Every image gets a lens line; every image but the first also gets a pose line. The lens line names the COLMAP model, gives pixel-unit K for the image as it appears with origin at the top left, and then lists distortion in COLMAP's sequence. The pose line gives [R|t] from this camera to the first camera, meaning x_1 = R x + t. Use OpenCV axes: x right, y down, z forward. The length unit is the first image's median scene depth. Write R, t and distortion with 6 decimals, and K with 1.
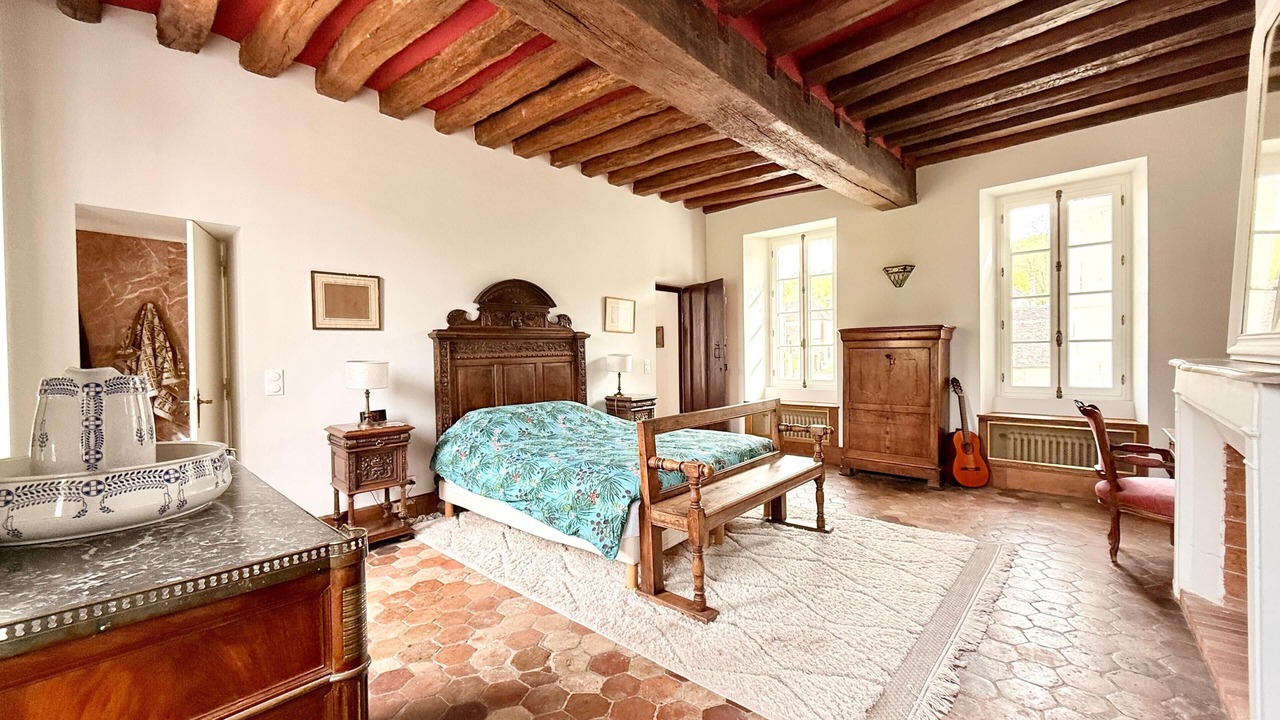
lens RADIAL K [[499.5, 0, 640.0], [0, 499.5, 360.0], [0, 0, 1]] dist [0.025404, 0.000011]
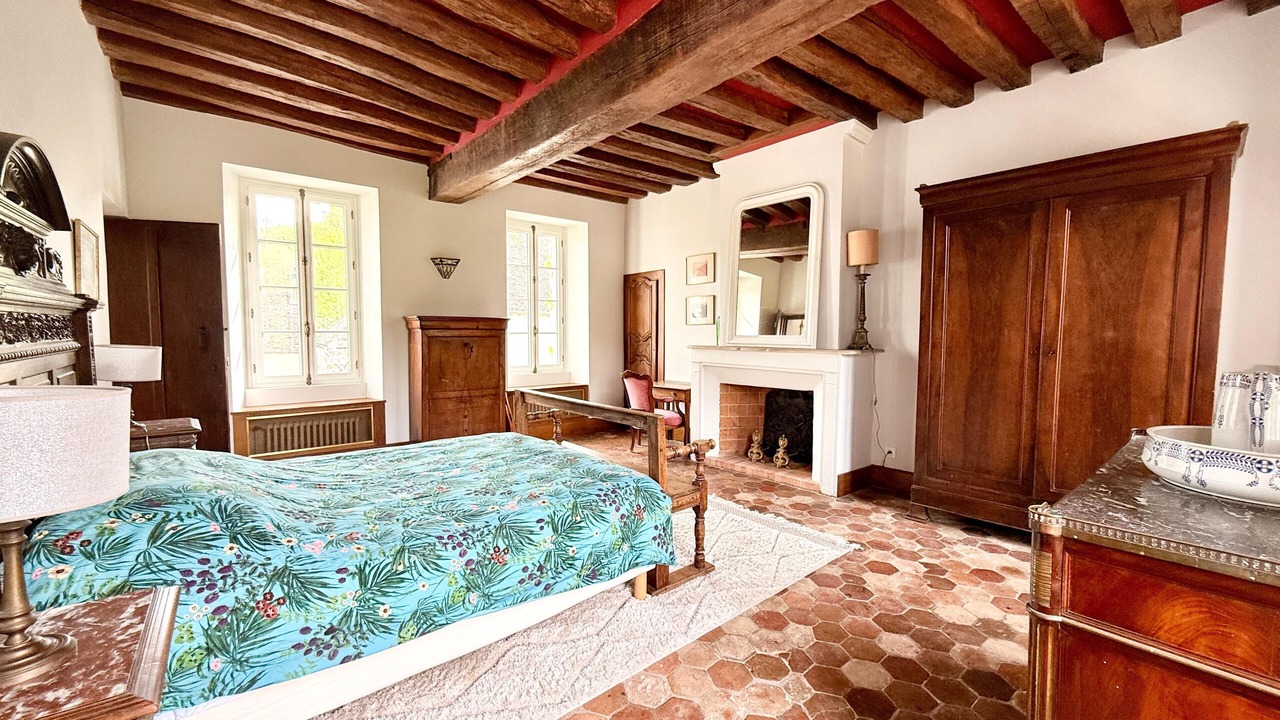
lens RADIAL K [[517.0, 0, 645.3], [0, 517.0, 355.1], [0, 0, 1]] dist [-0.000619, 0.000081]
pose [[0.128455, -0.027481, 0.991335, -0.415952], [0.017446, 0.999524, 0.025448, -0.005600], [-0.991562, 0.014026, 0.128873, 0.384678]]
